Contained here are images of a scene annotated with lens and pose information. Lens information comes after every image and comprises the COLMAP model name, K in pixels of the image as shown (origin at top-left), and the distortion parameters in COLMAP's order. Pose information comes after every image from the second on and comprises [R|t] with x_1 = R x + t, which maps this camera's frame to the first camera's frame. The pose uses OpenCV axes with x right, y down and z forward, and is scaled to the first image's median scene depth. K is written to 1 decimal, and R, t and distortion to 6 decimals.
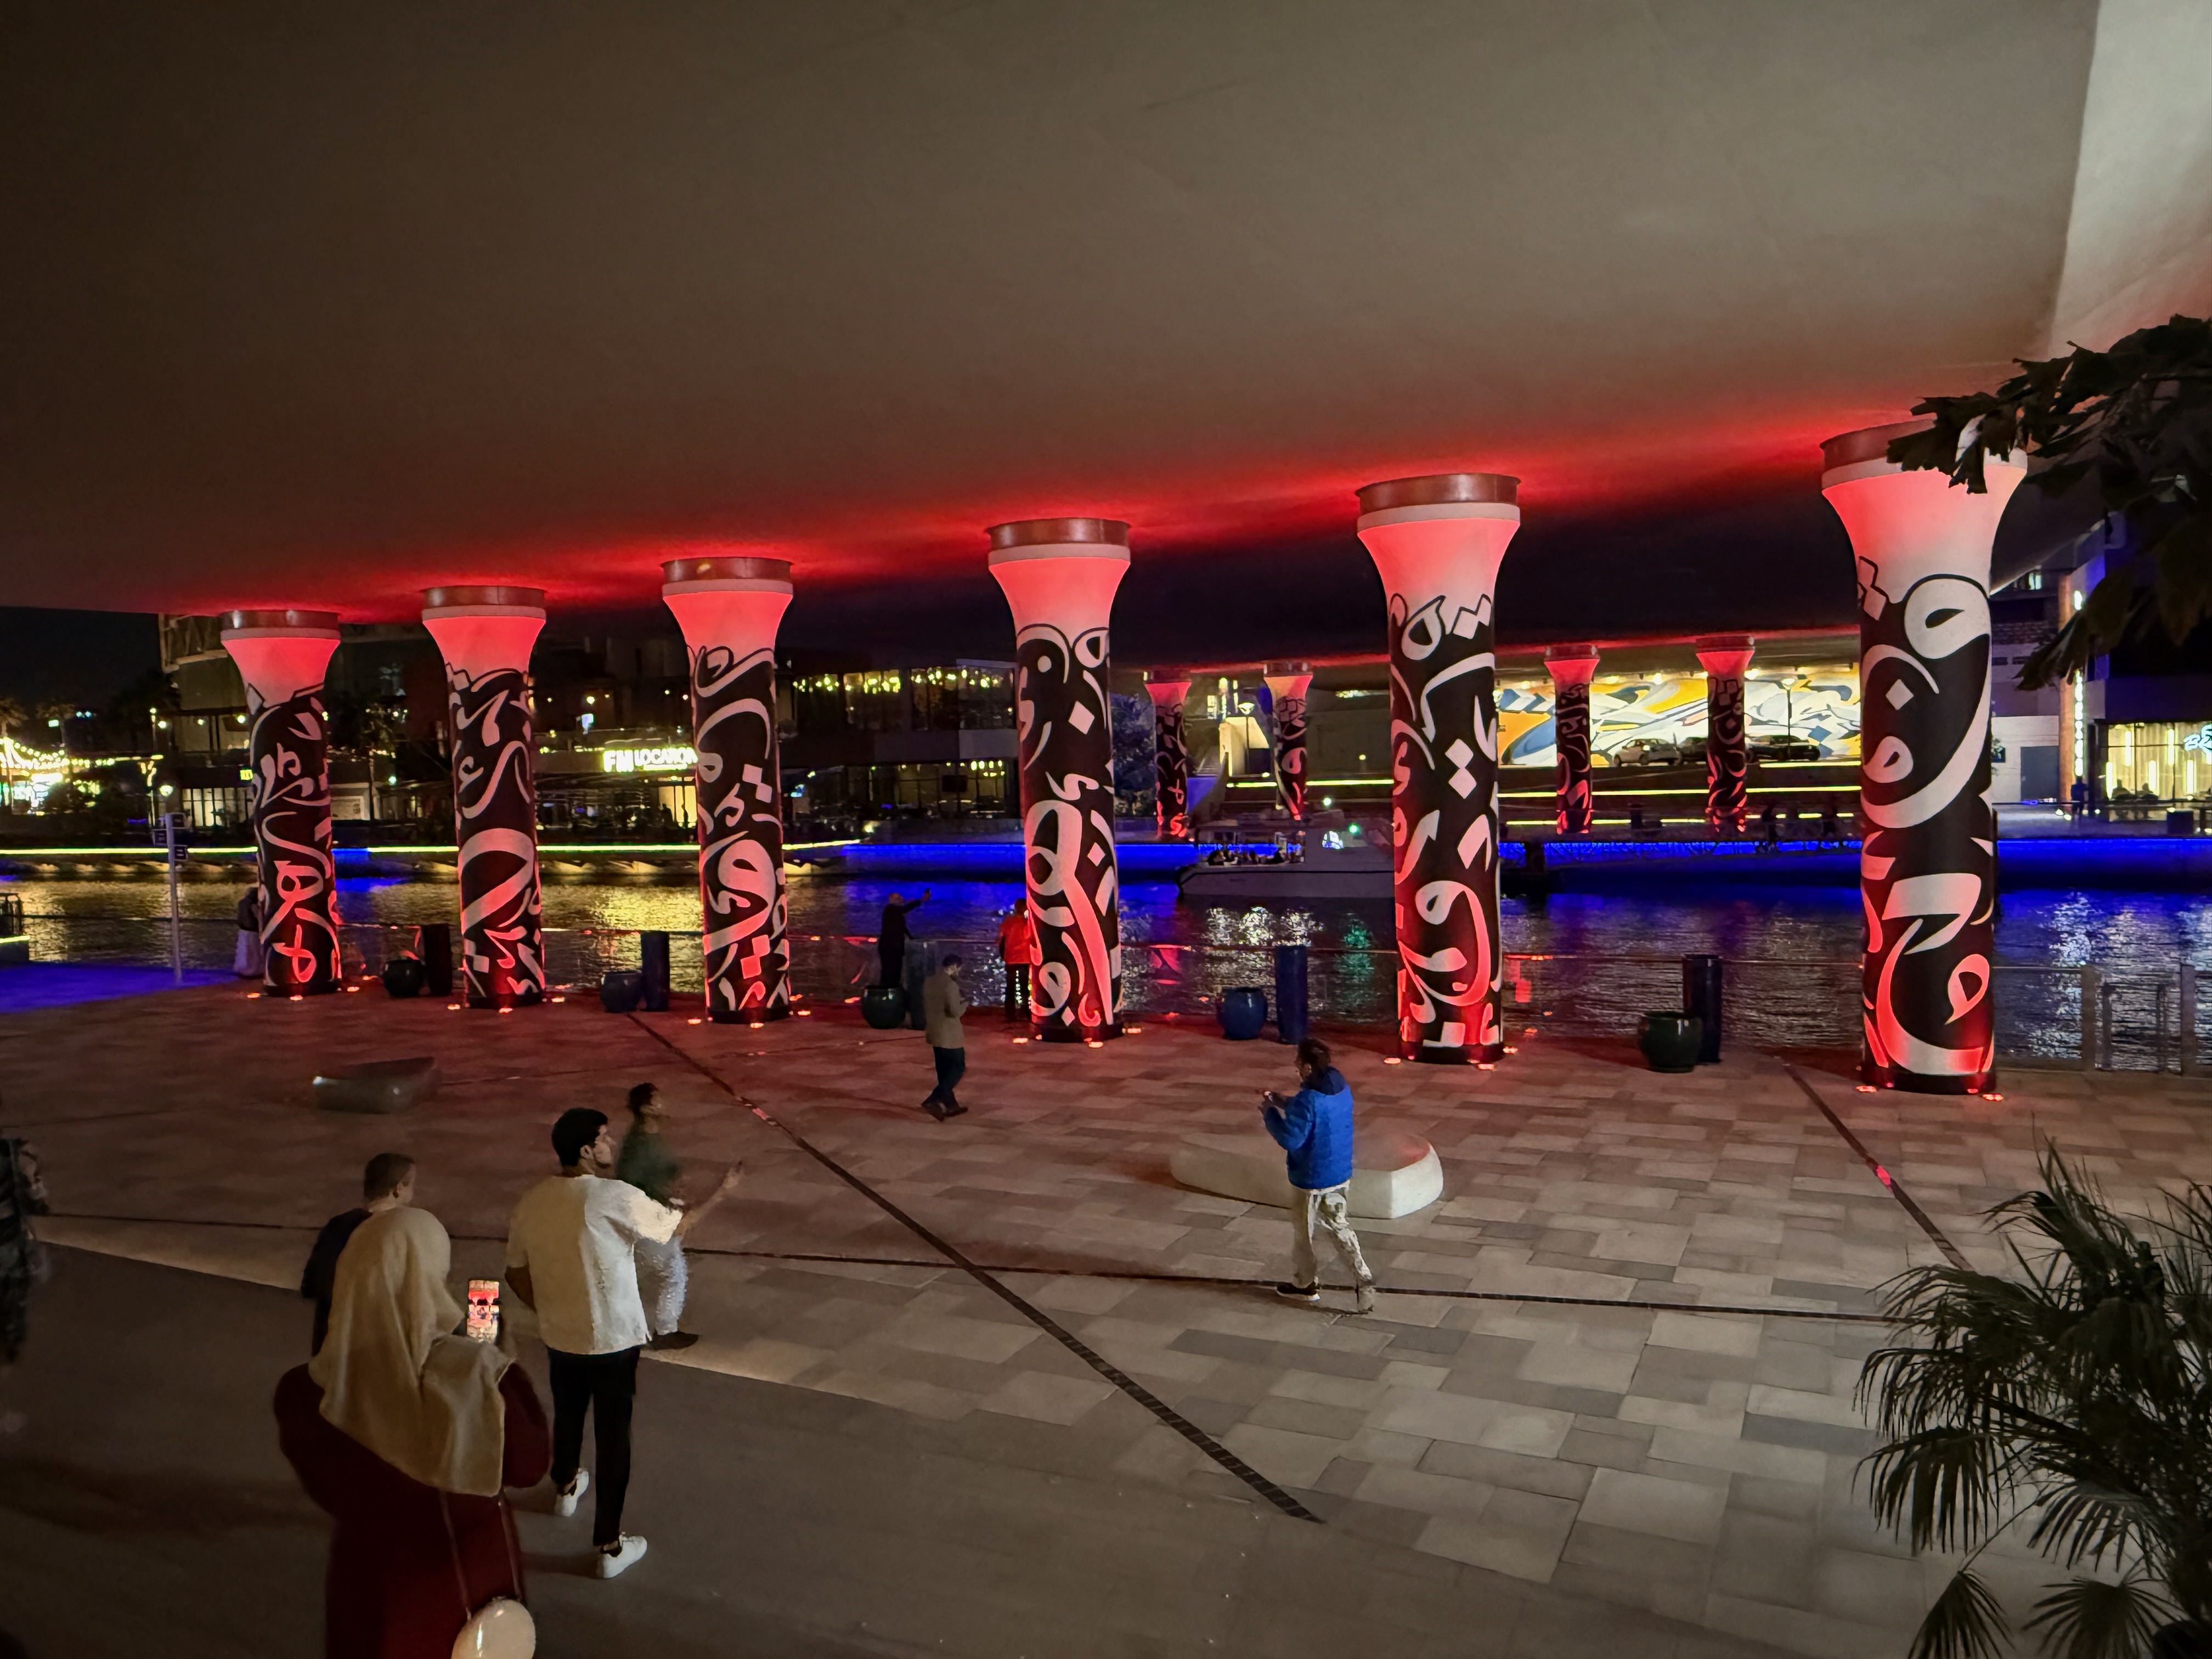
lens RADIAL K [[1574.6, 0, 1108.7], [0, 1574.6, 824.3], [0, 0, 1]] dist [-0.005978, -0.001610]
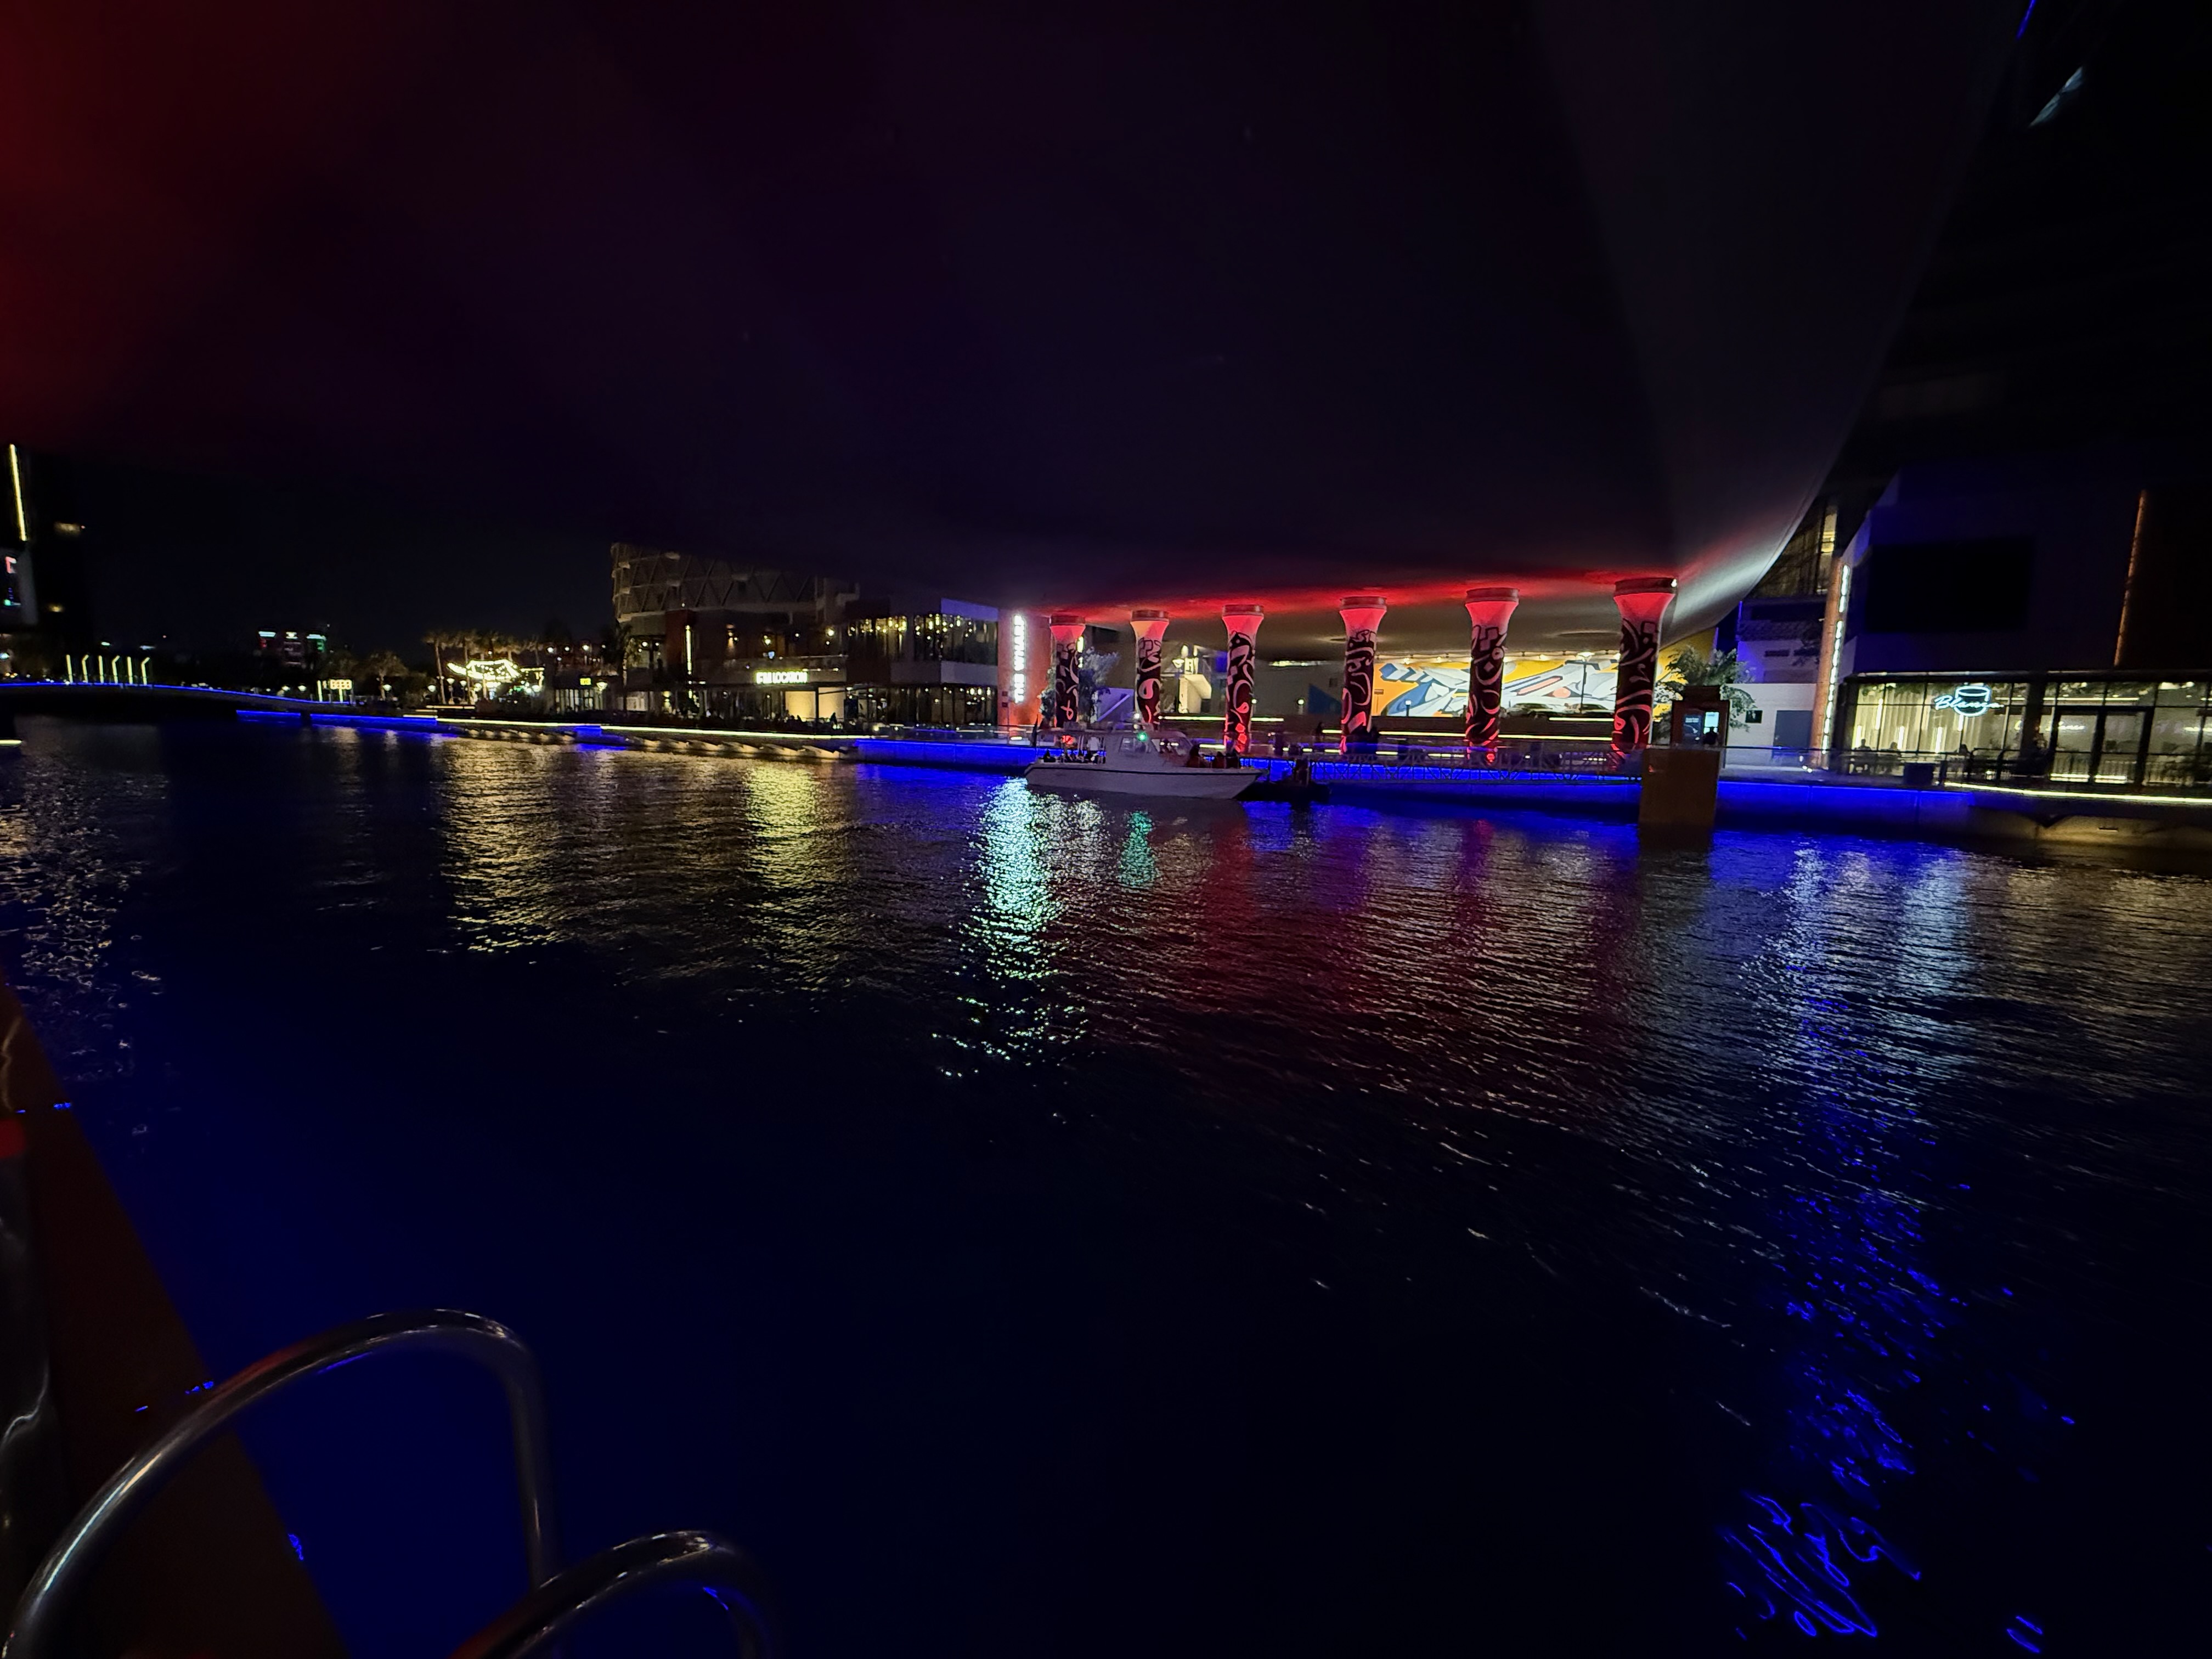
lens RADIAL K [[881.5, 0, 1099.0], [0, 881.5, 830.7], [0, 0, 1]] dist [0.002034, 0.000043]
pose [[0.985685, 0.075450, -0.150775, 0.191813], [-0.062996, 0.994324, 0.085742, 0.015368], [0.156388, -0.075016, 0.984843, 0.271942]]
